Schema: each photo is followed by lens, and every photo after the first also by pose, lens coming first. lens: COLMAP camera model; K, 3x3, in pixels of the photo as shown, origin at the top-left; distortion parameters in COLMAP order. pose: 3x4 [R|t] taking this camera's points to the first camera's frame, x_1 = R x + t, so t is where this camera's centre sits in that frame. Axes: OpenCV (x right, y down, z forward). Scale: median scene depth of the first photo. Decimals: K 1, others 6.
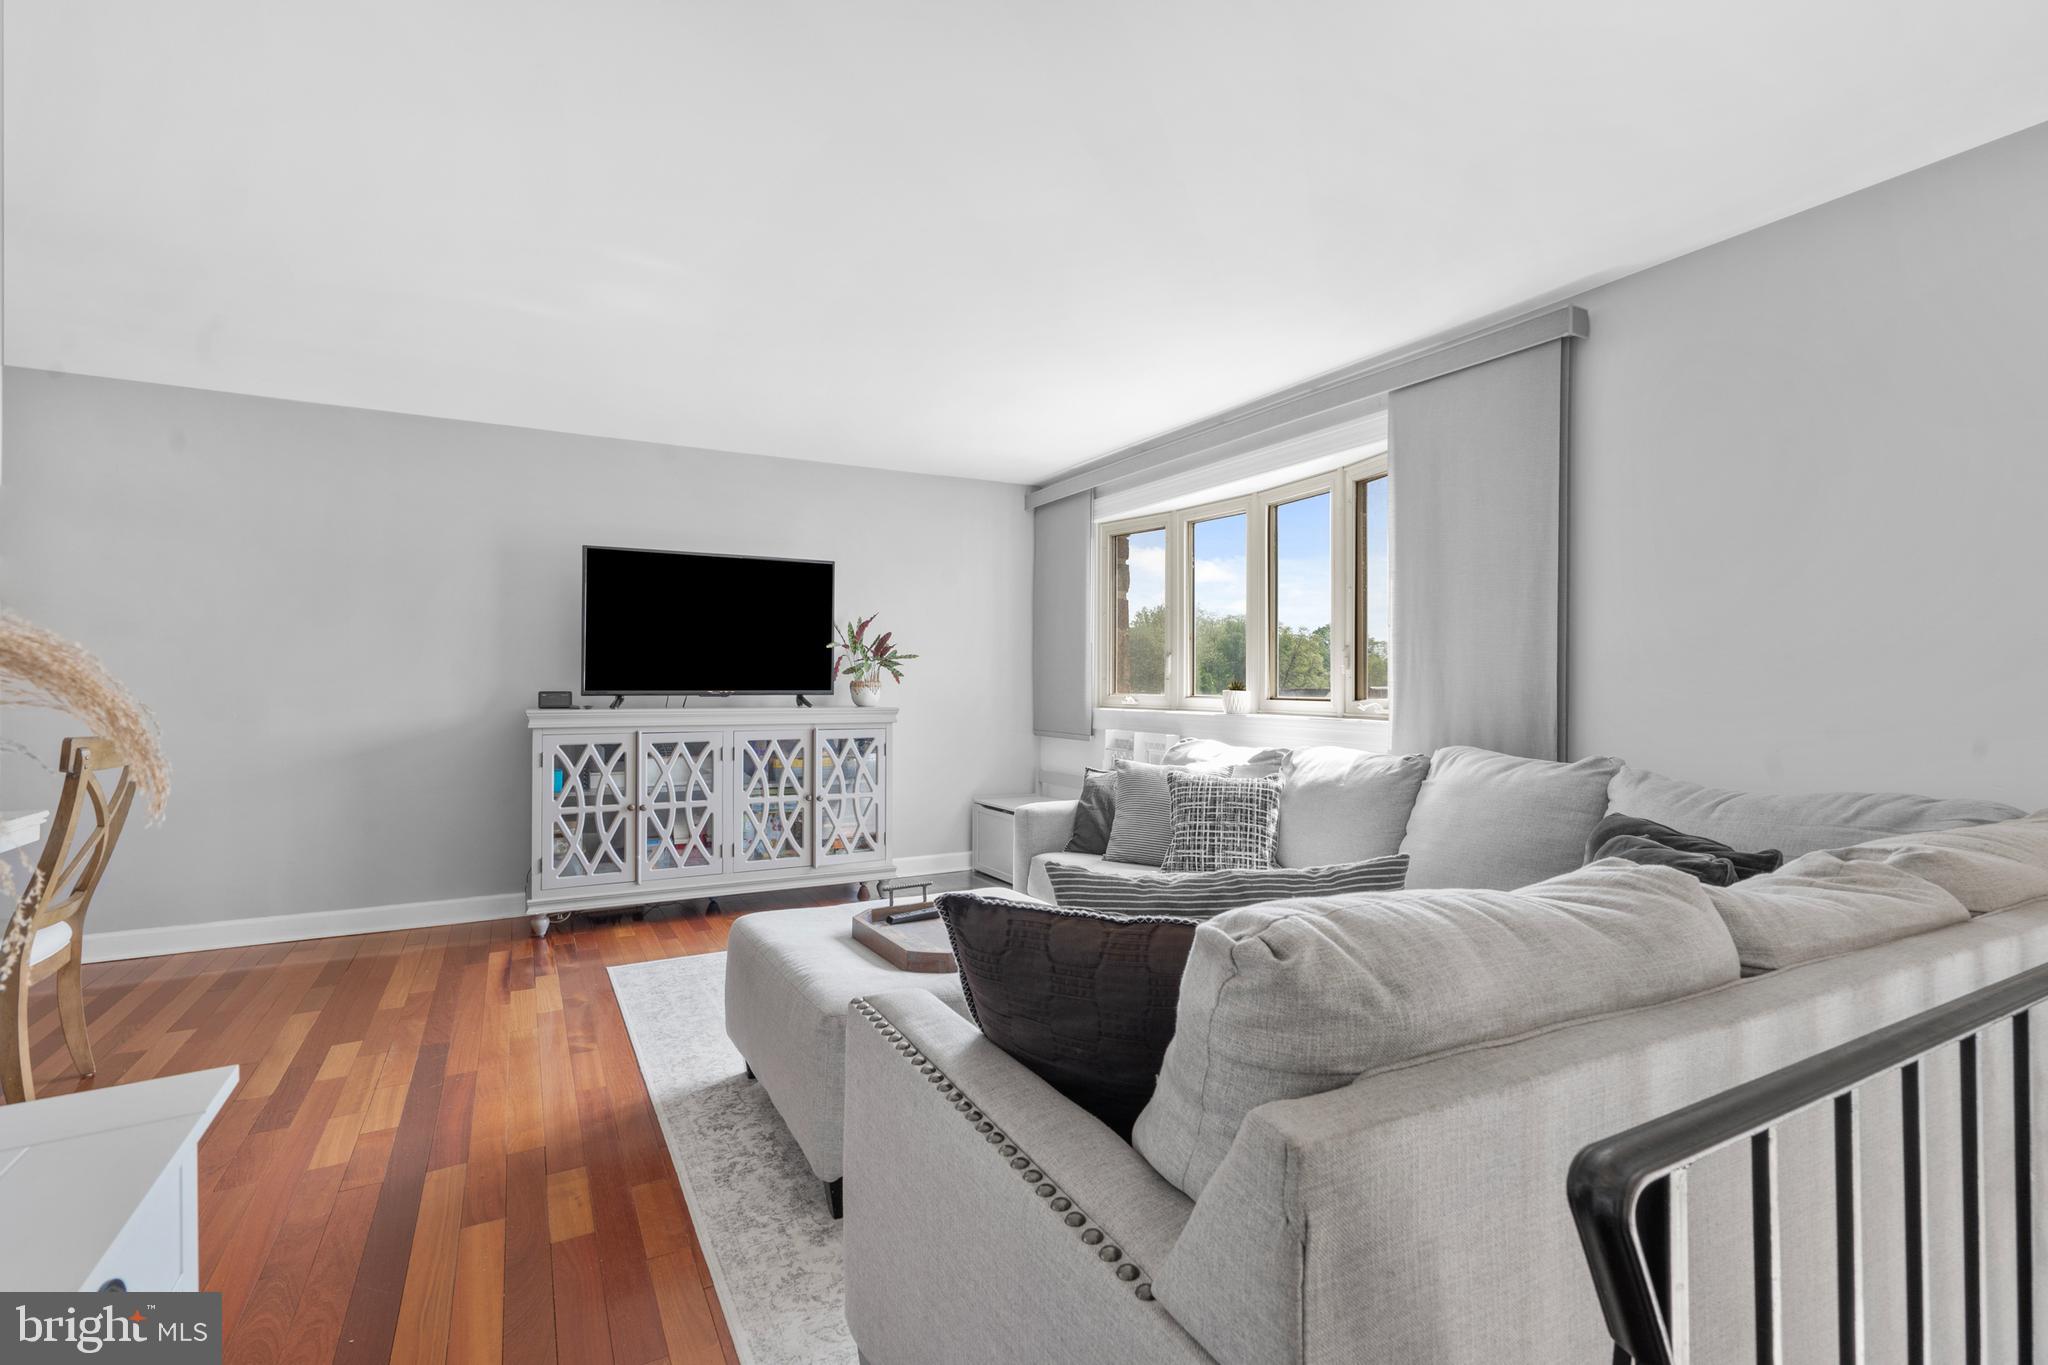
lens RADIAL K [[946.7, 0, 1032.2], [0, 946.7, 679.7], [0, 0, 1]] dist [-0.001801, 0.010345]
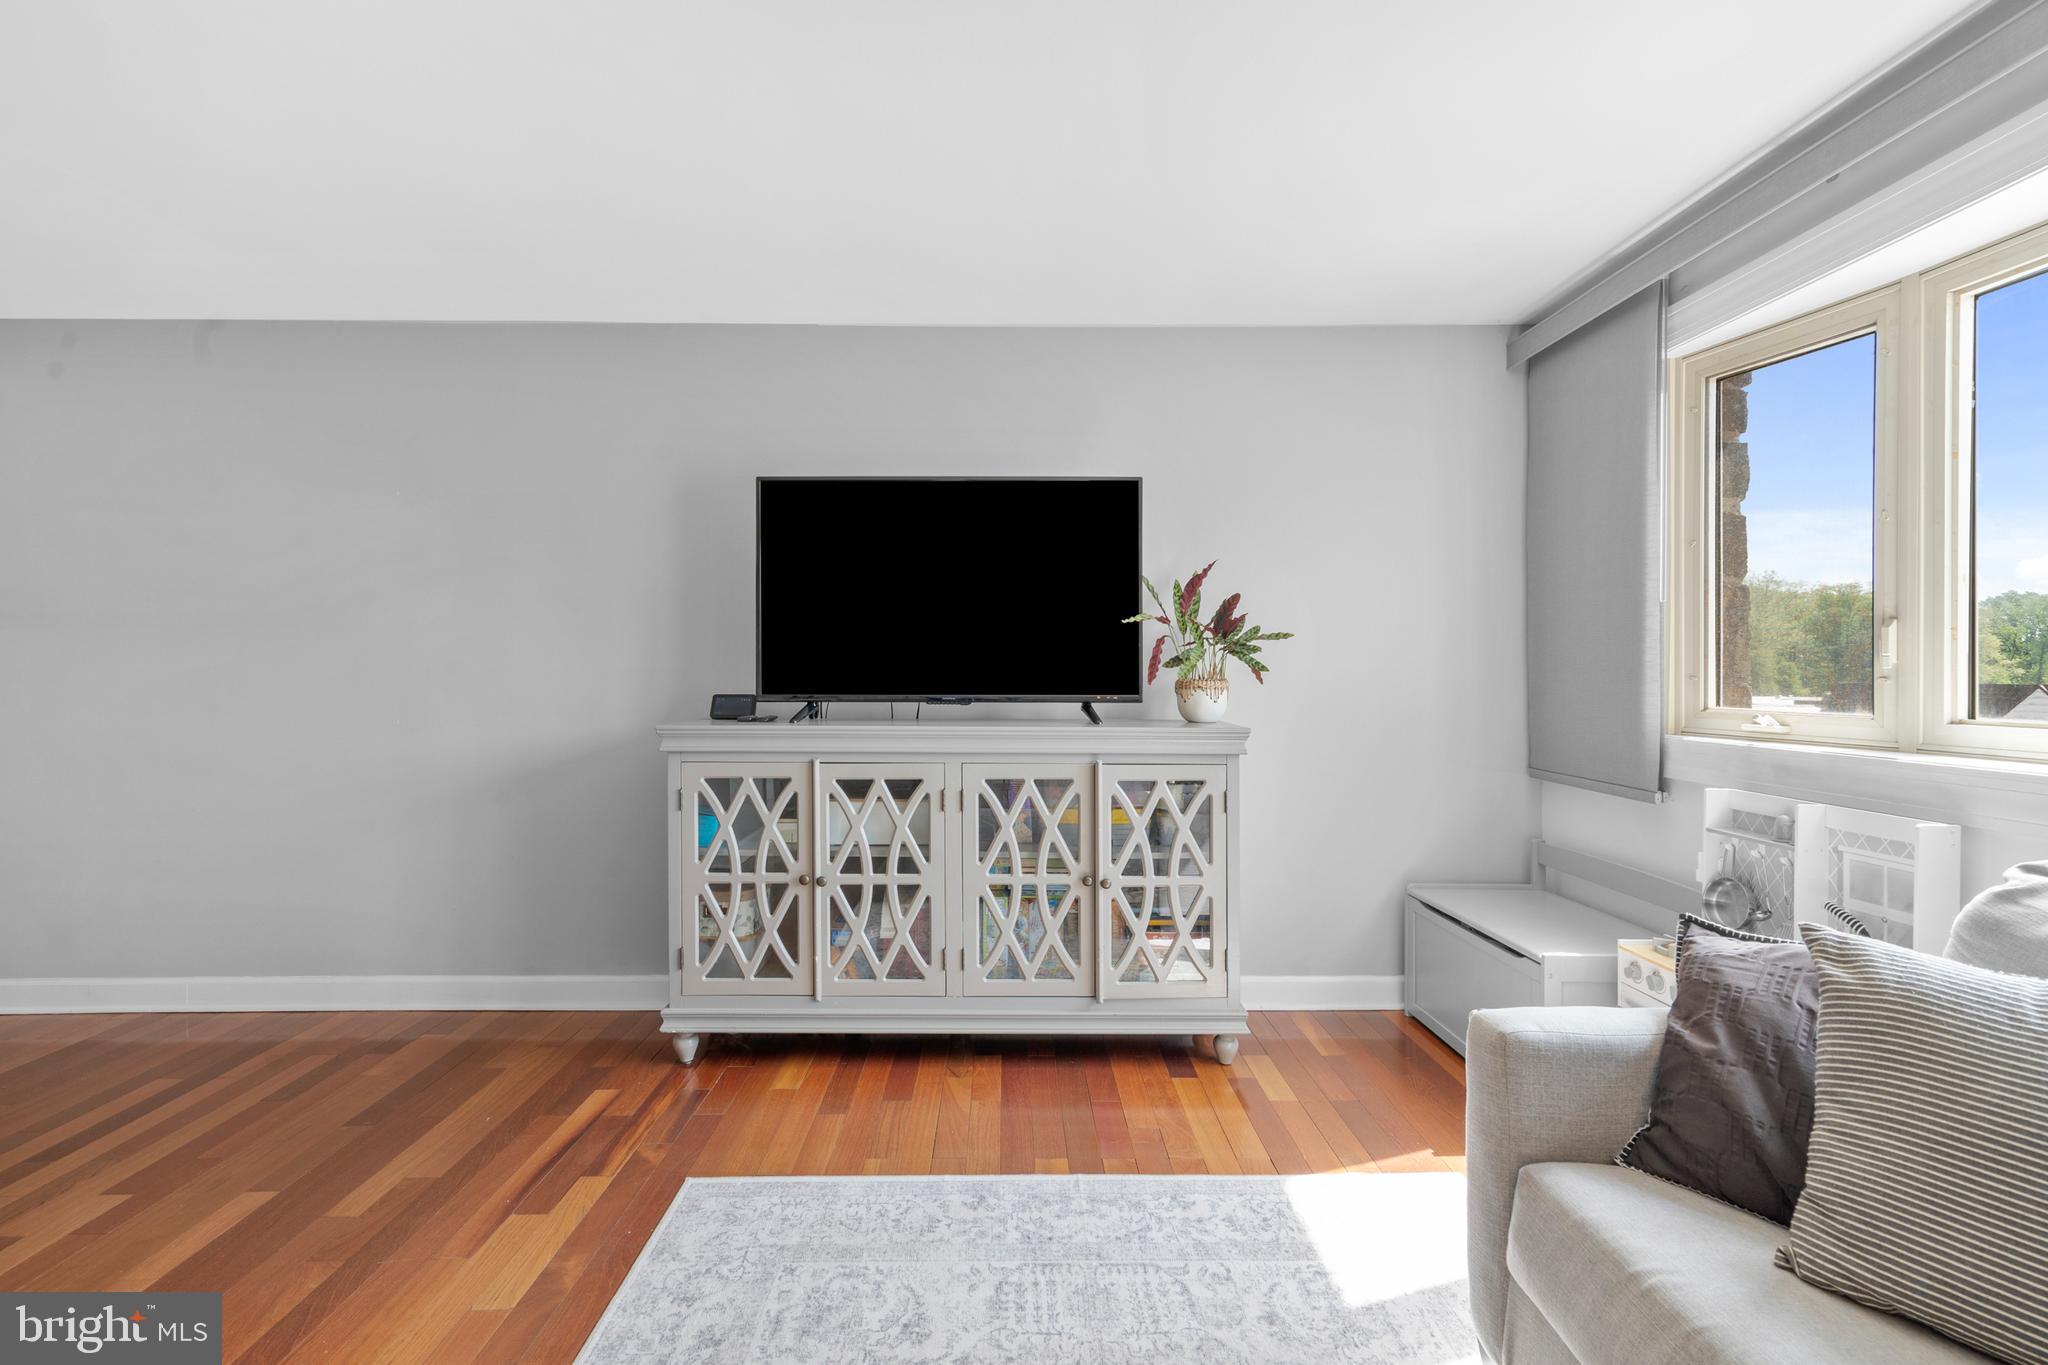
lens RADIAL K [[946.7, 0, 1017.5], [0, 946.7, 666.7], [0, 0, 1]] dist [-0.001801, 0.010345]
pose [[0.879820, -0.002577, -0.475301, 0.003372], [0.000870, 0.999992, -0.003811, -0.004727], [0.475307, 0.002940, 0.879815, 0.491857]]
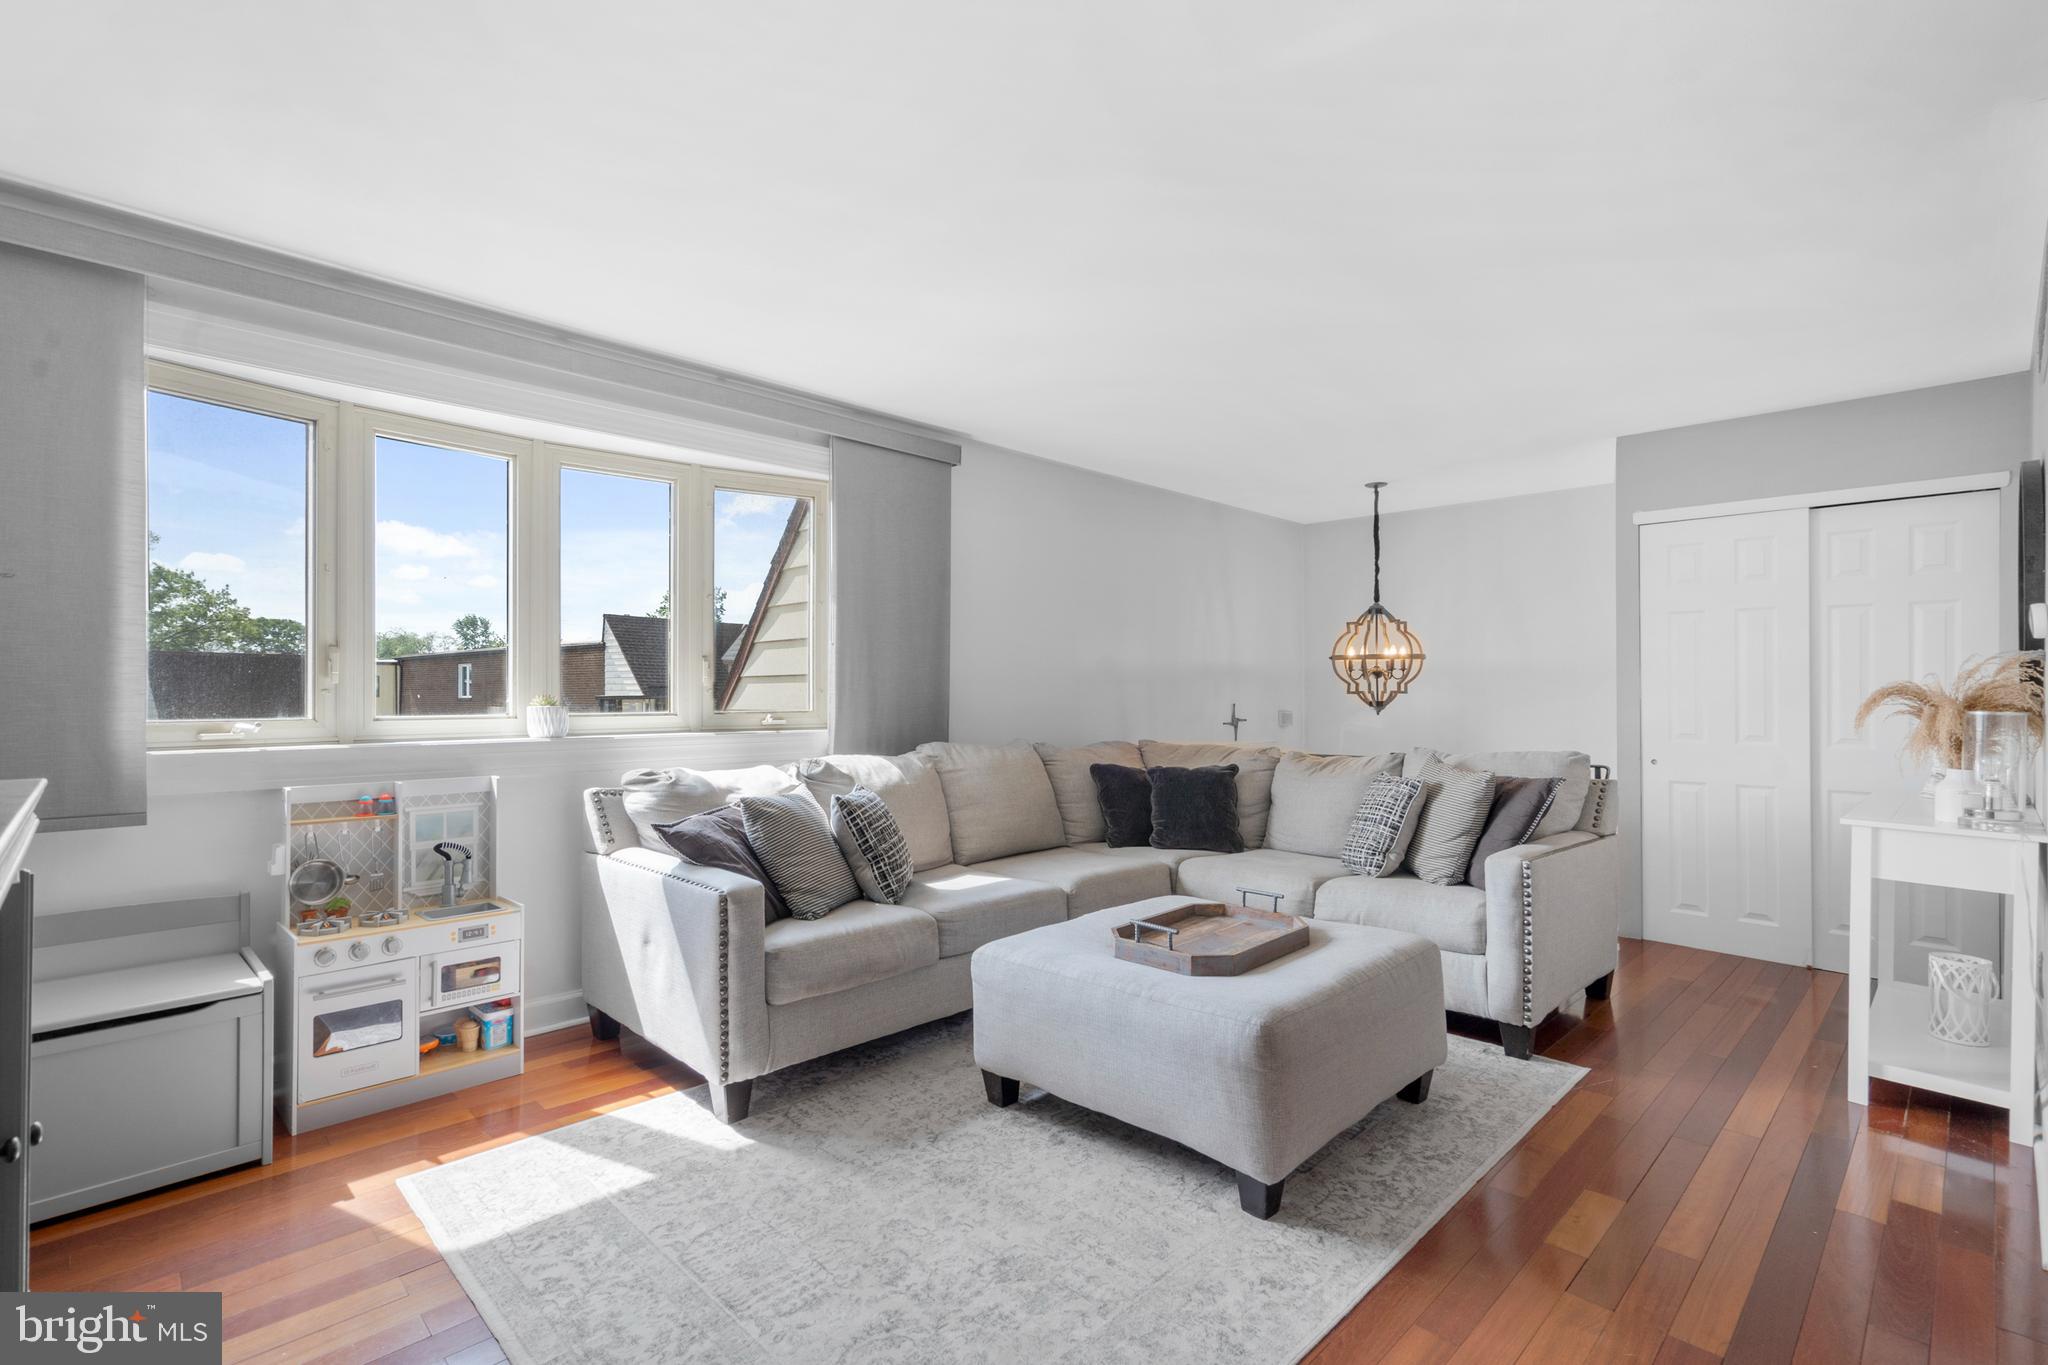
lens RADIAL K [[946.7, 0, 1022.3], [0, 946.7, 687.4], [0, 0, 1]] dist [-0.001801, 0.010345]
pose [[-0.273510, 0.000083, 0.961869, -0.589924], [-0.002305, 0.999997, -0.000741, -0.003151], [-0.961866, -0.002420, -0.273509, 0.845667]]
